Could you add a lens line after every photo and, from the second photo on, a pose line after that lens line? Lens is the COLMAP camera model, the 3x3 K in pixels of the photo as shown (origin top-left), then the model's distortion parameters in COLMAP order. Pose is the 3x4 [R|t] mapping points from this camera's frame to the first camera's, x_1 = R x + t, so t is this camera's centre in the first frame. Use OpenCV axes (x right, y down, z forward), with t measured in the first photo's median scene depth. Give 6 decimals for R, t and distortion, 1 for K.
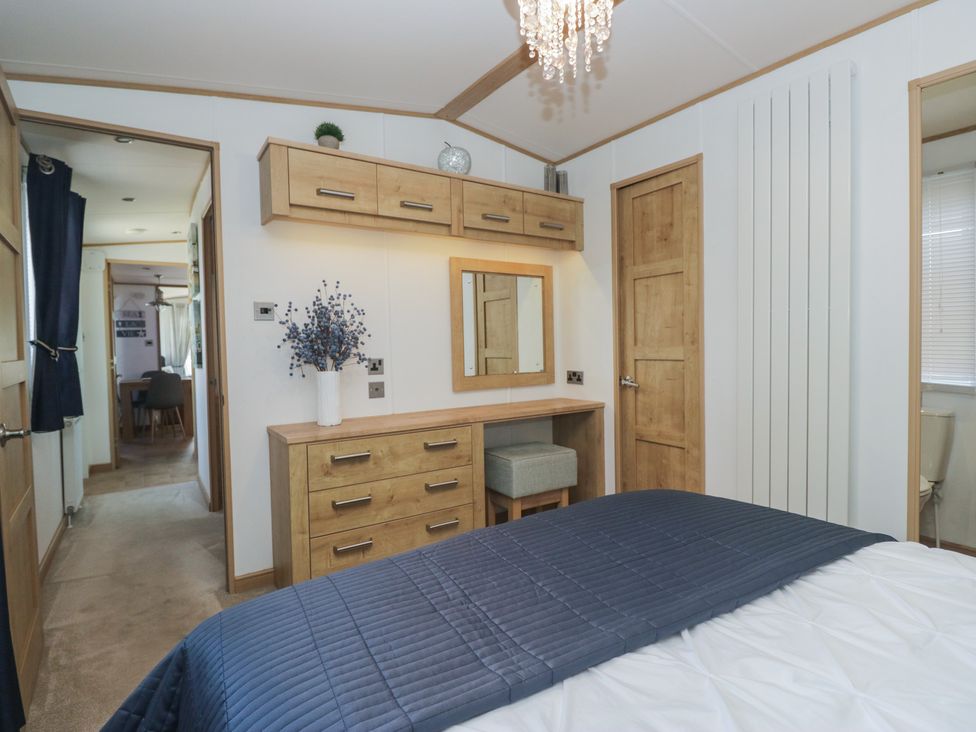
lens RADIAL K [[515.7, 0, 487.9], [0, 515.7, 367.7], [0, 0, 1]] dist [-0.015115, -0.001505]
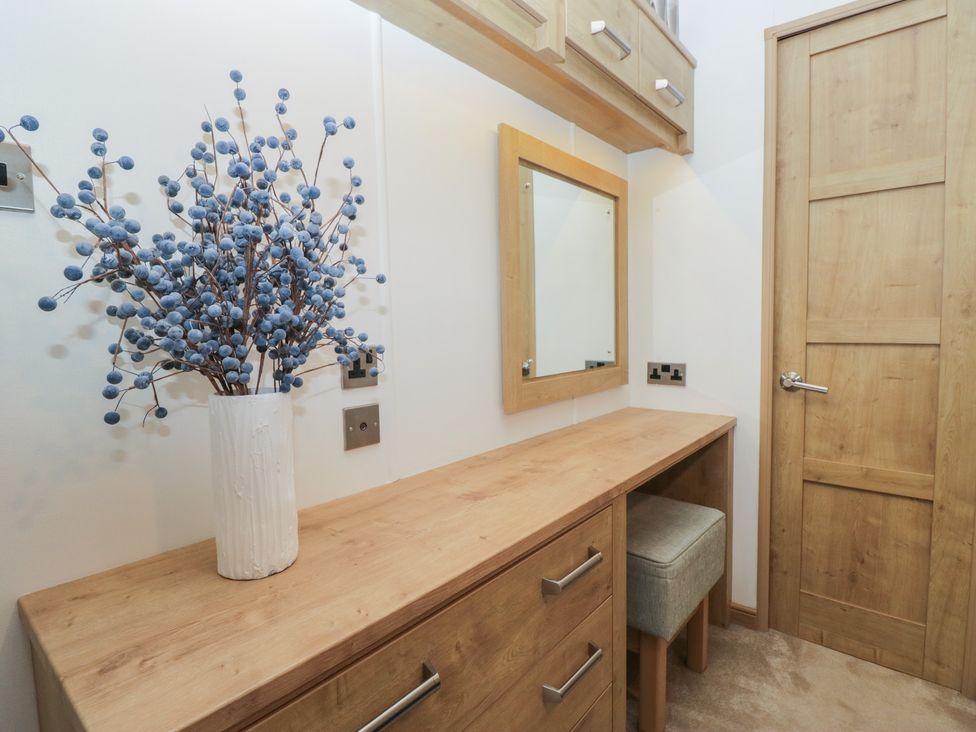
lens RADIAL K [[515.7, 0, 488.7], [0, 515.7, 361.9], [0, 0, 1]] dist [-0.015115, -0.001505]
pose [[0.960459, -0.018438, 0.277812, -0.238505], [0.011094, 0.999547, 0.027984, -0.016545], [-0.278202, -0.023795, 0.960228, 0.616605]]
